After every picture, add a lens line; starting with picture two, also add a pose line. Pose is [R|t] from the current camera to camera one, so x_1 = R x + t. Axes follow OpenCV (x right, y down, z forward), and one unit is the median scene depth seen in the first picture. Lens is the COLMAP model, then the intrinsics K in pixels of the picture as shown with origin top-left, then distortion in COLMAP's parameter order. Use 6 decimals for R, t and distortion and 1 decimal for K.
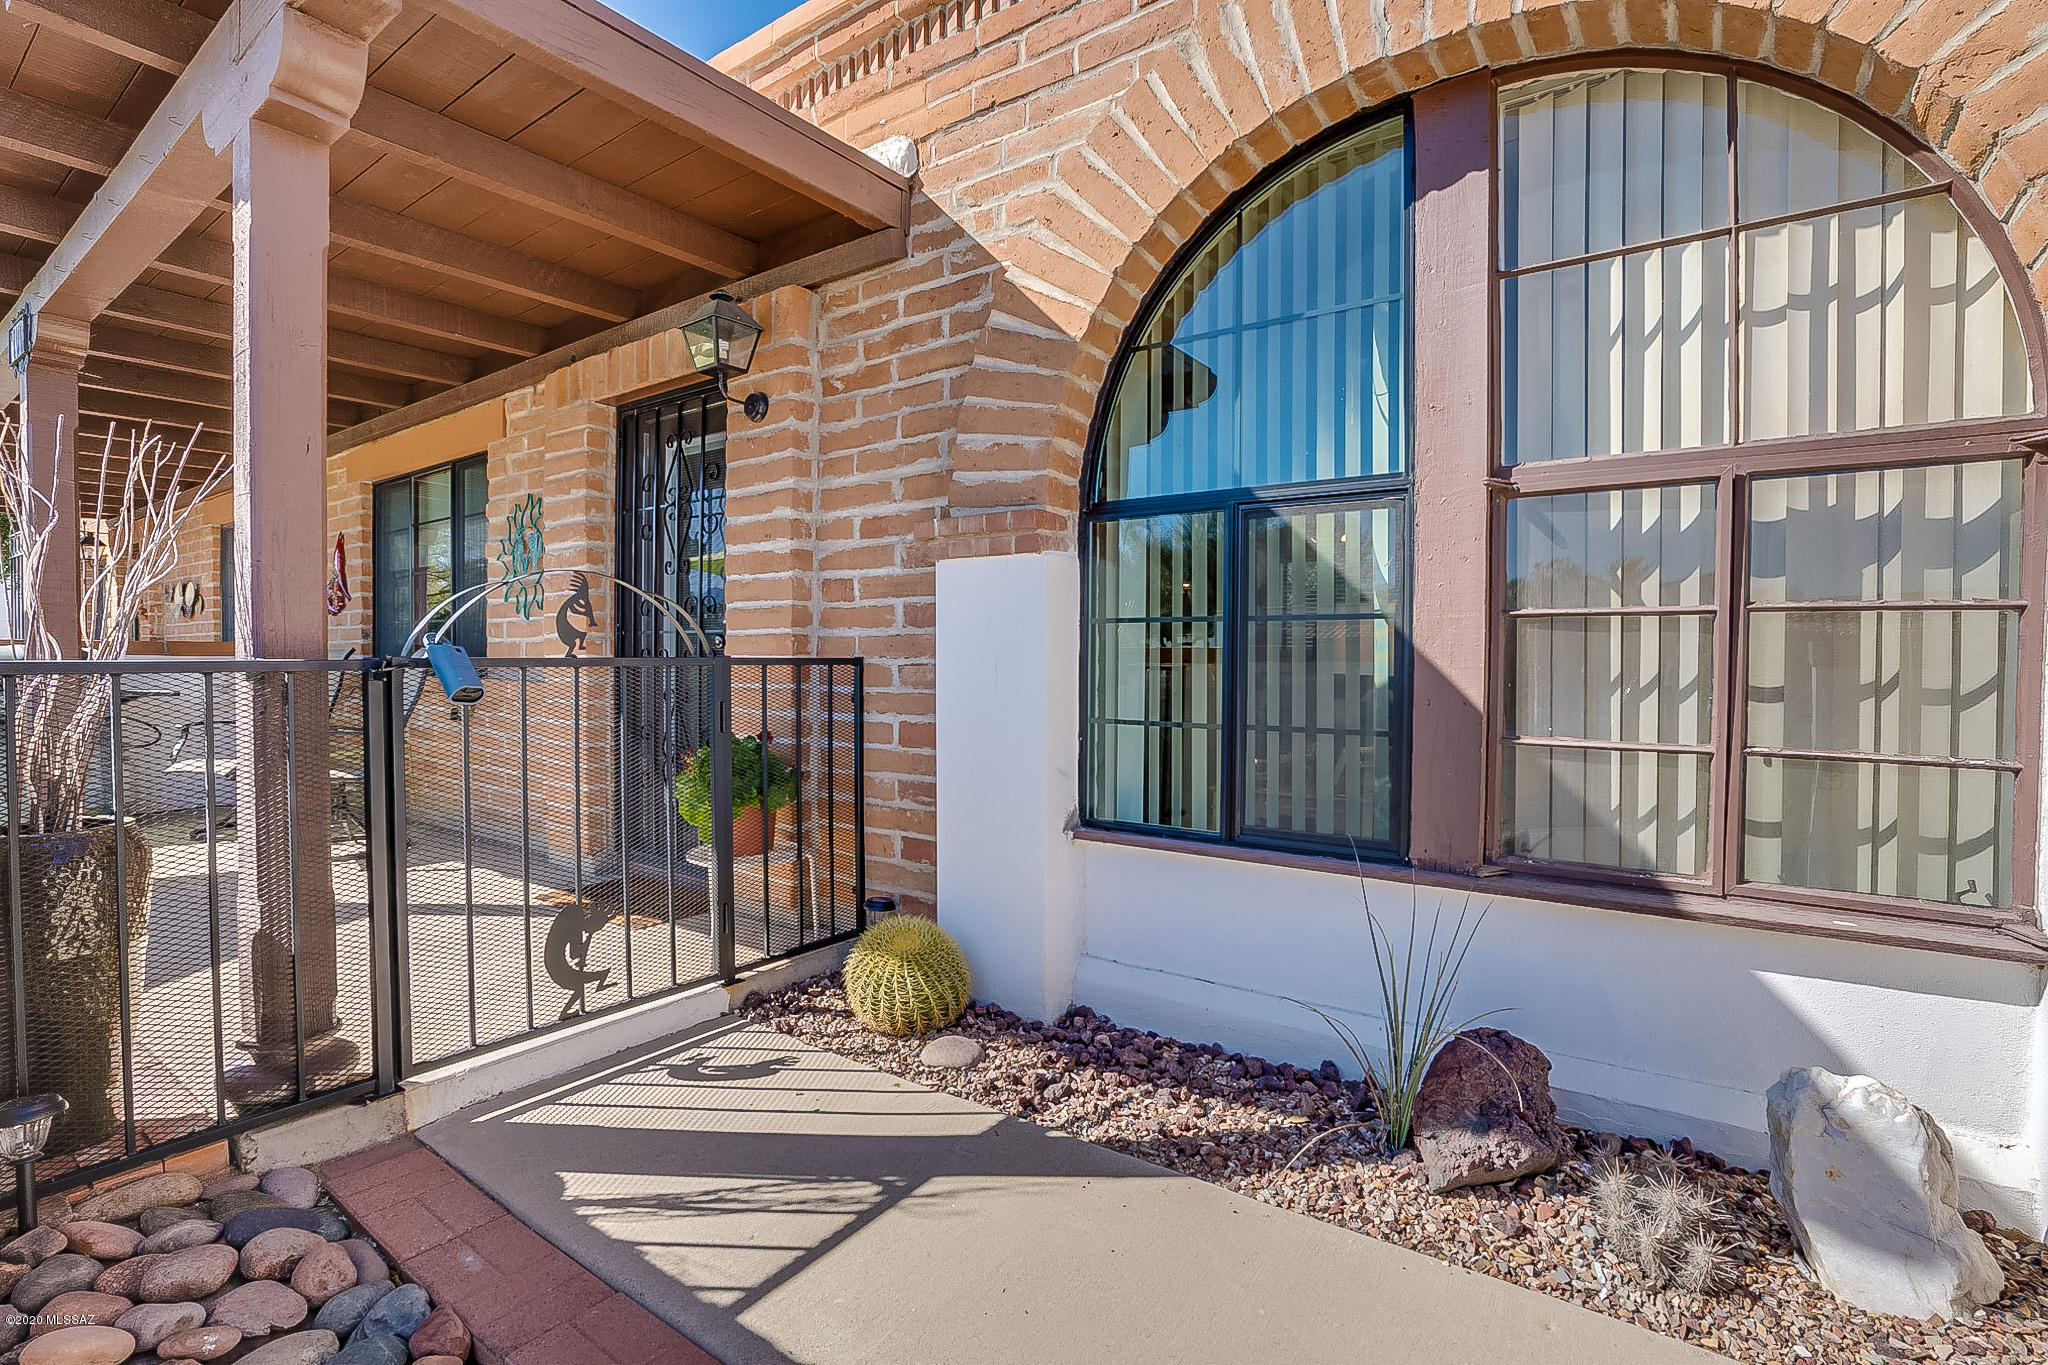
lens RADIAL K [[953.8, 0, 1020.1], [0, 953.8, 671.0], [0, 0, 1]] dist [-0.061526, 0.023238]
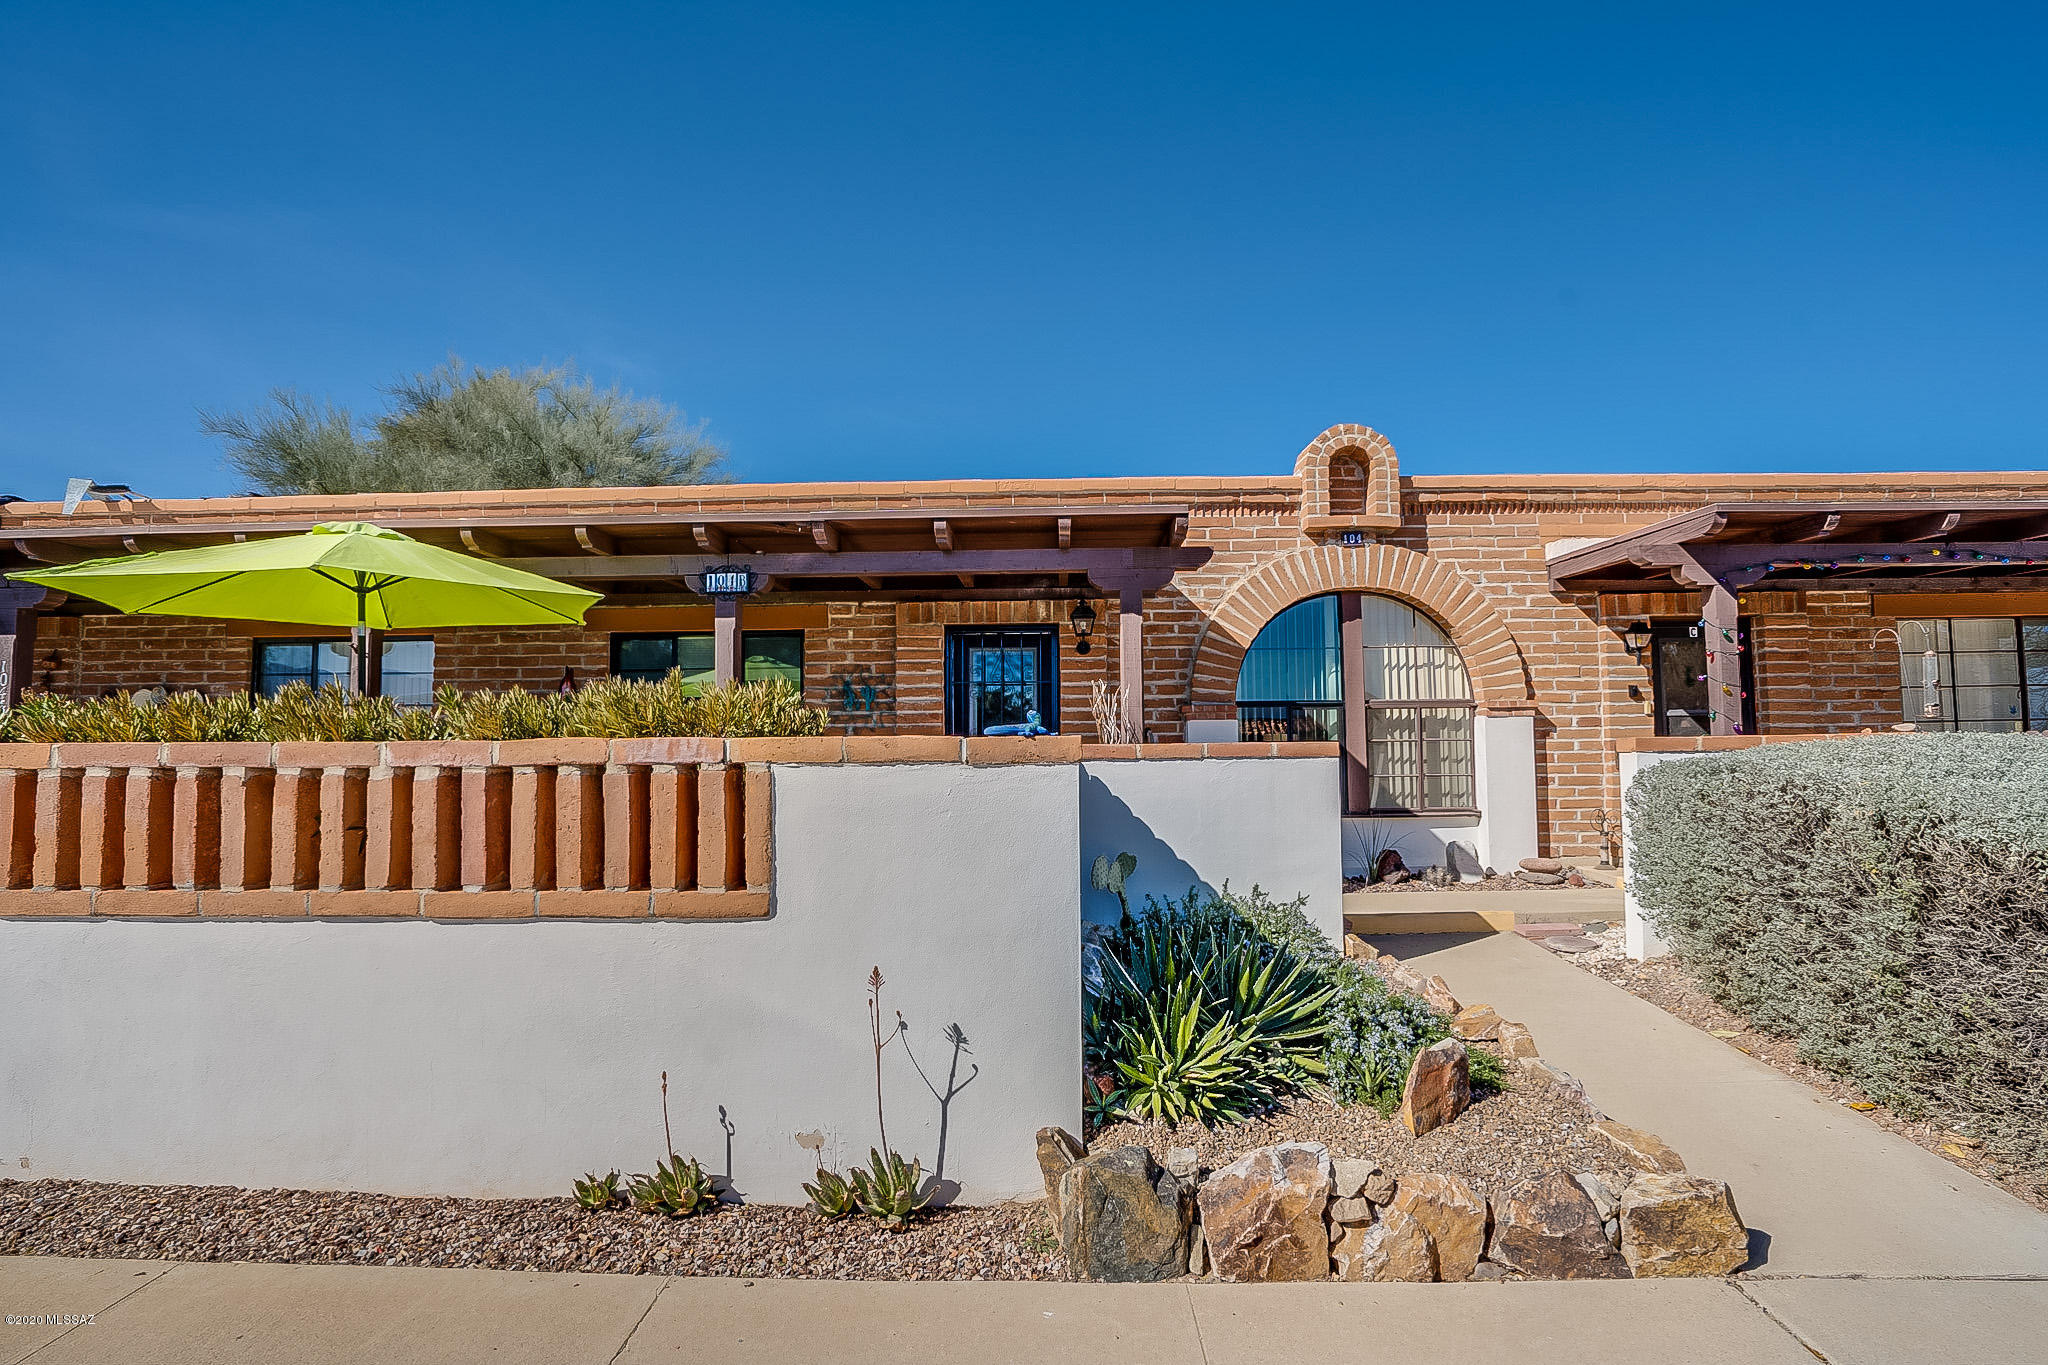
lens RADIAL K [[947.3, 0, 1028.6], [0, 947.3, 683.1], [0, 0, 1]] dist [-0.062903, 0.024556]
pose [[0.827261, 0.026873, 0.561175, -2.246814], [0.019902, 0.996827, -0.077073, -0.026635], [-0.561466, 0.074928, 0.824101, -1.093754]]
